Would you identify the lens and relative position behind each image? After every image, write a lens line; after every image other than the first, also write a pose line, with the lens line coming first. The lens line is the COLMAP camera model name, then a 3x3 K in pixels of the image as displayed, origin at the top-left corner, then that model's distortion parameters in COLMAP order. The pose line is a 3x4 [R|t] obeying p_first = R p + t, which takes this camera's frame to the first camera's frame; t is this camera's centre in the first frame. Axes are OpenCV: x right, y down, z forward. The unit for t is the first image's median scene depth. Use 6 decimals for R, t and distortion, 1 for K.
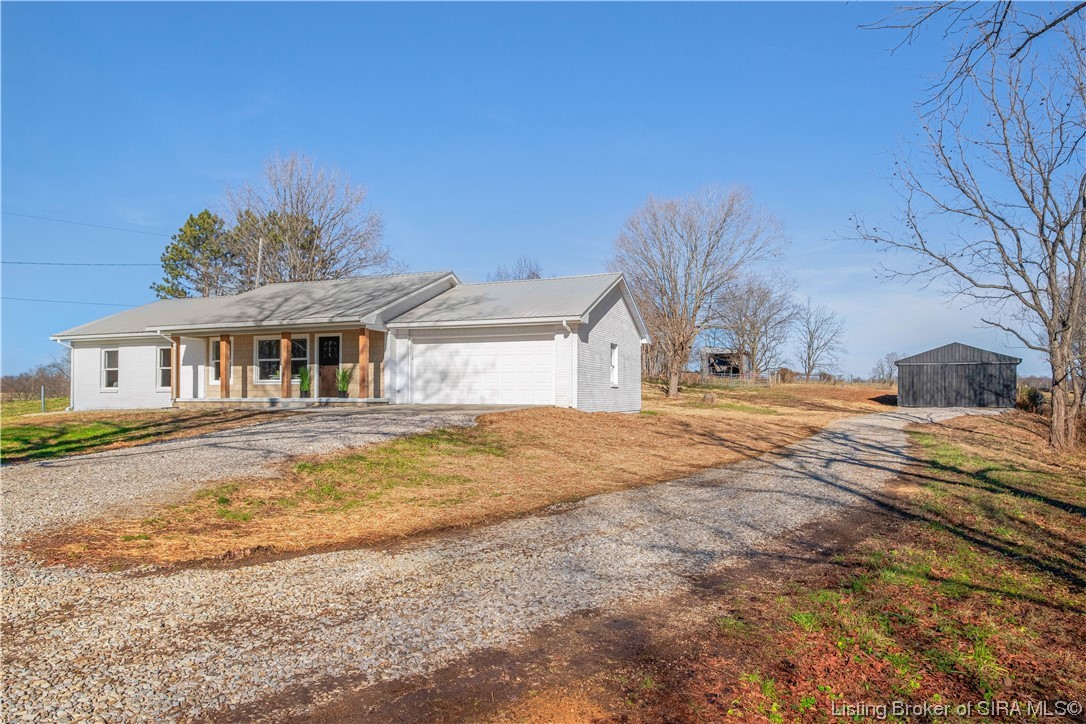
lens RADIAL K [[716.9, 0, 546.0], [0, 716.9, 385.2], [0, 0, 1]] dist [-0.048935, 0.000121]
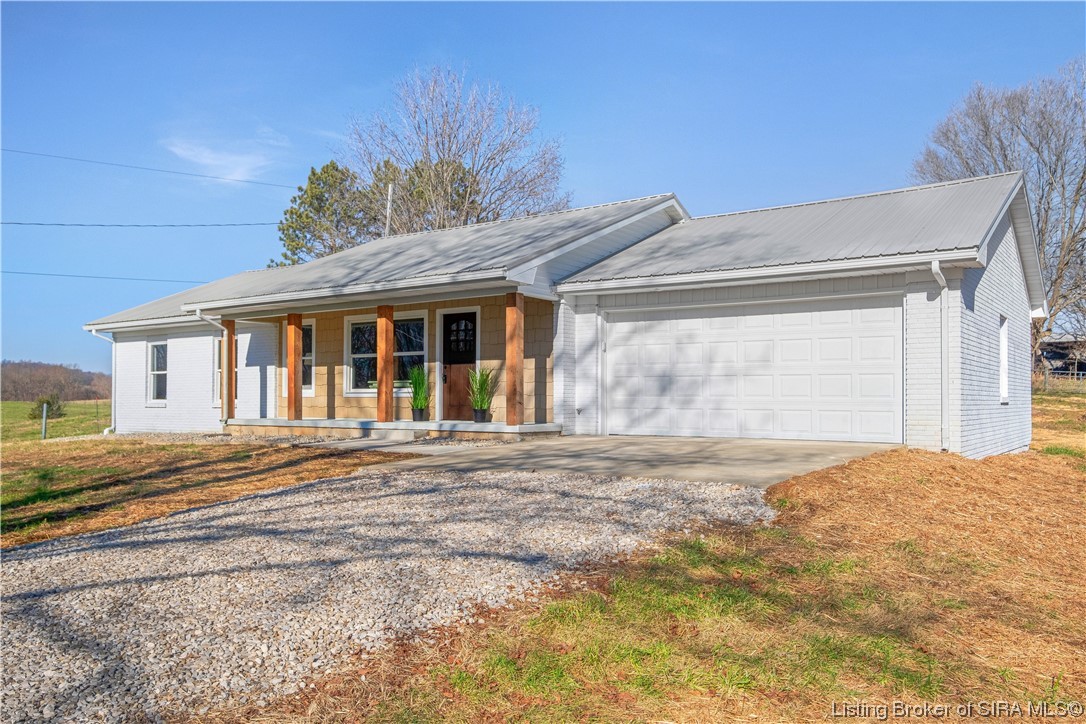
lens RADIAL K [[806.8, 0, 543.0], [0, 806.8, 362.0], [0, 0, 1]] dist [-0.005536, -0.000758]
pose [[0.966932, -0.009734, -0.254849, -0.077341], [0.002047, 0.999535, -0.030411, -0.010003], [0.255027, 0.028883, 0.966503, 0.401529]]
